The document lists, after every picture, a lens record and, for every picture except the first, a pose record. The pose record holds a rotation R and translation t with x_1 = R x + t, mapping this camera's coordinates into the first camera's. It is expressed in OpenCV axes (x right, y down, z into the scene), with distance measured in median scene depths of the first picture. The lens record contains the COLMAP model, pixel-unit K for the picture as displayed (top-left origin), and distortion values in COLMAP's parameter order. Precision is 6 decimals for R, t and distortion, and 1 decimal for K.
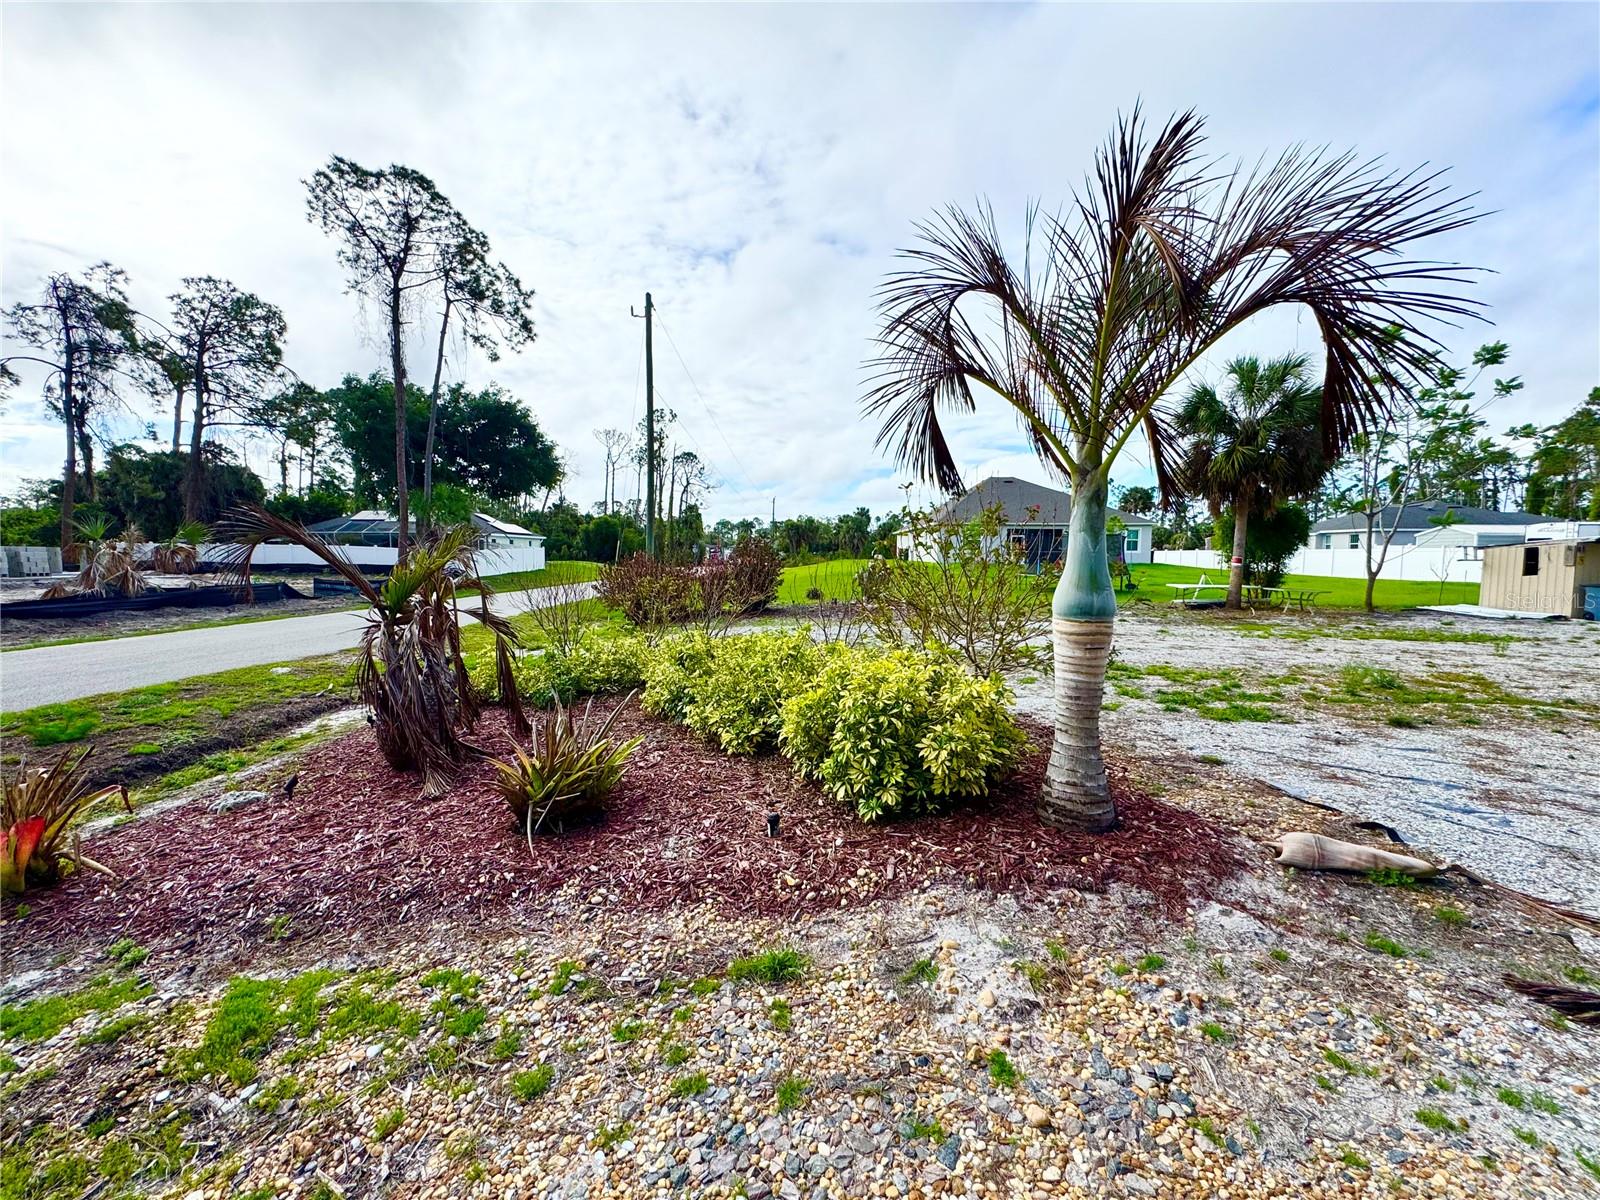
lens RADIAL K [[639.9, 0, 796.1], [0, 639.9, 602.2], [0, 0, 1]] dist [0.000418, -0.000398]
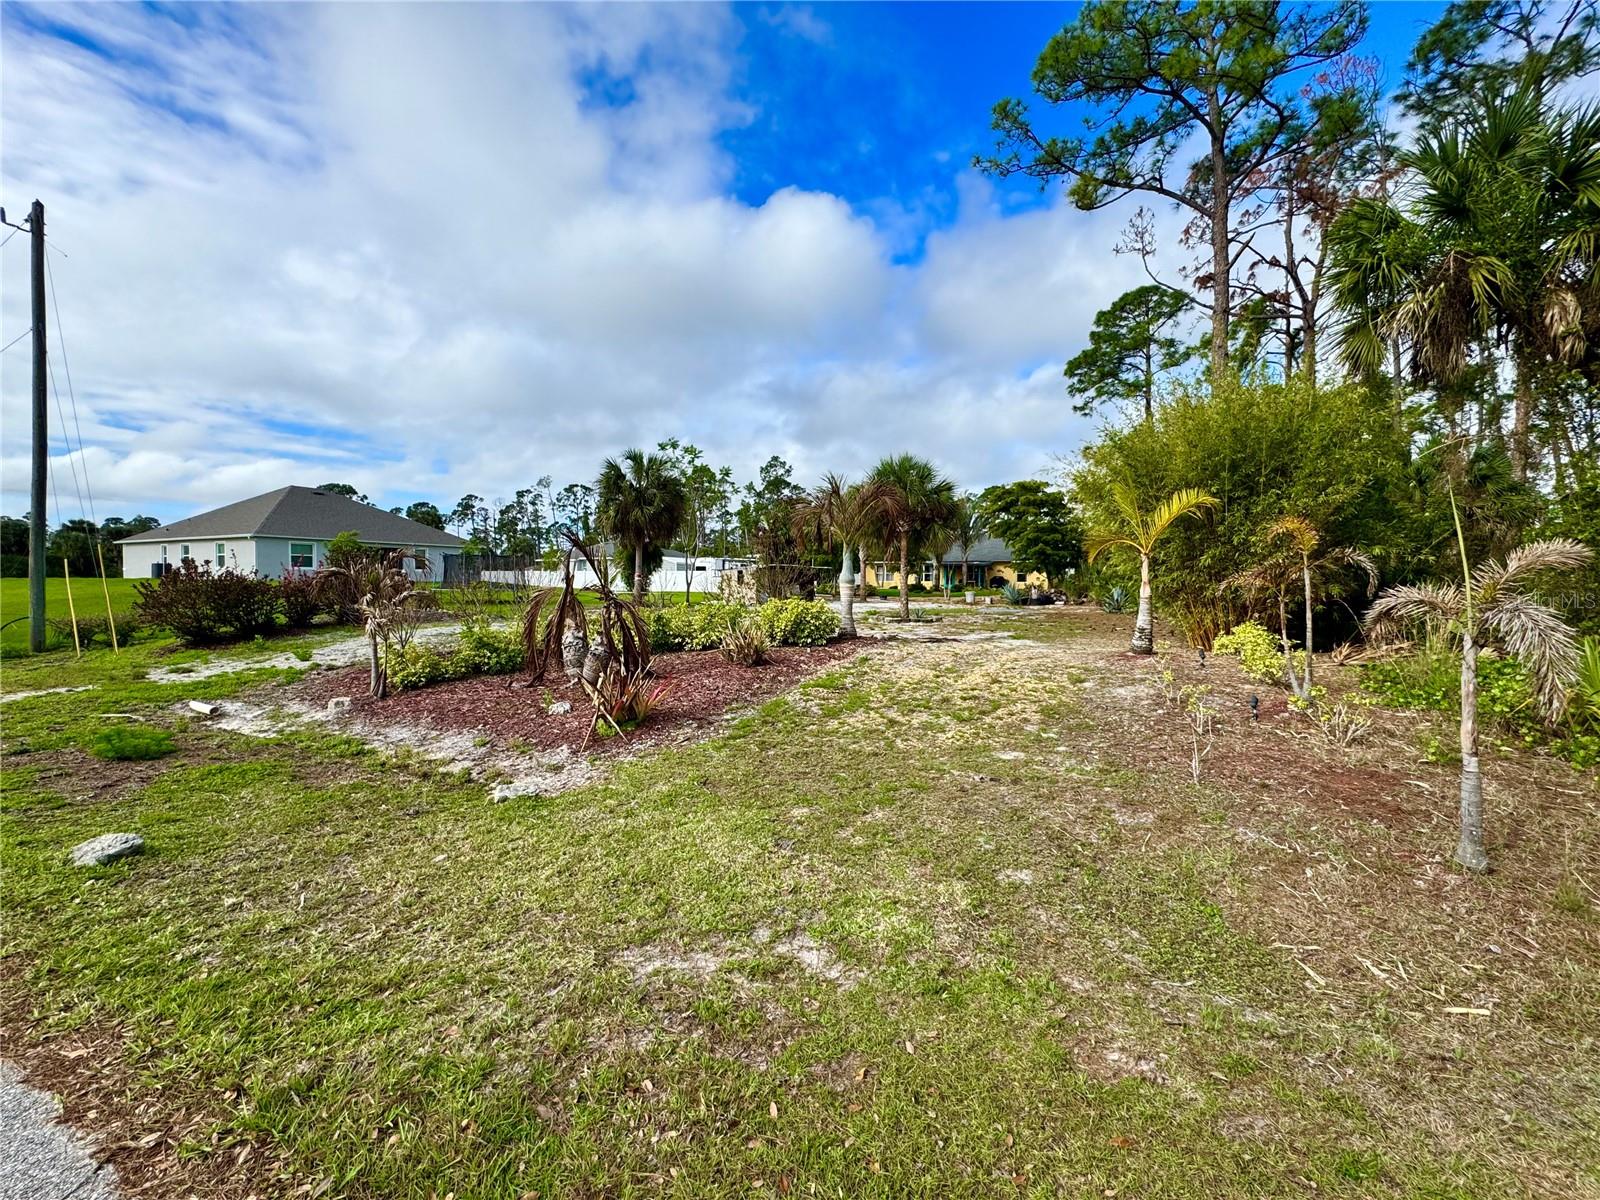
lens RADIAL K [[643.7, 0, 796.9], [0, 643.7, 588.9], [0, 0, 1]] dist [-0.000552, -0.000044]
pose [[0.459635, -0.011460, 0.888034, -3.025299], [0.059792, 0.998047, -0.018068, 0.106150], [-0.886093, 0.061402, 0.459423, -0.460343]]
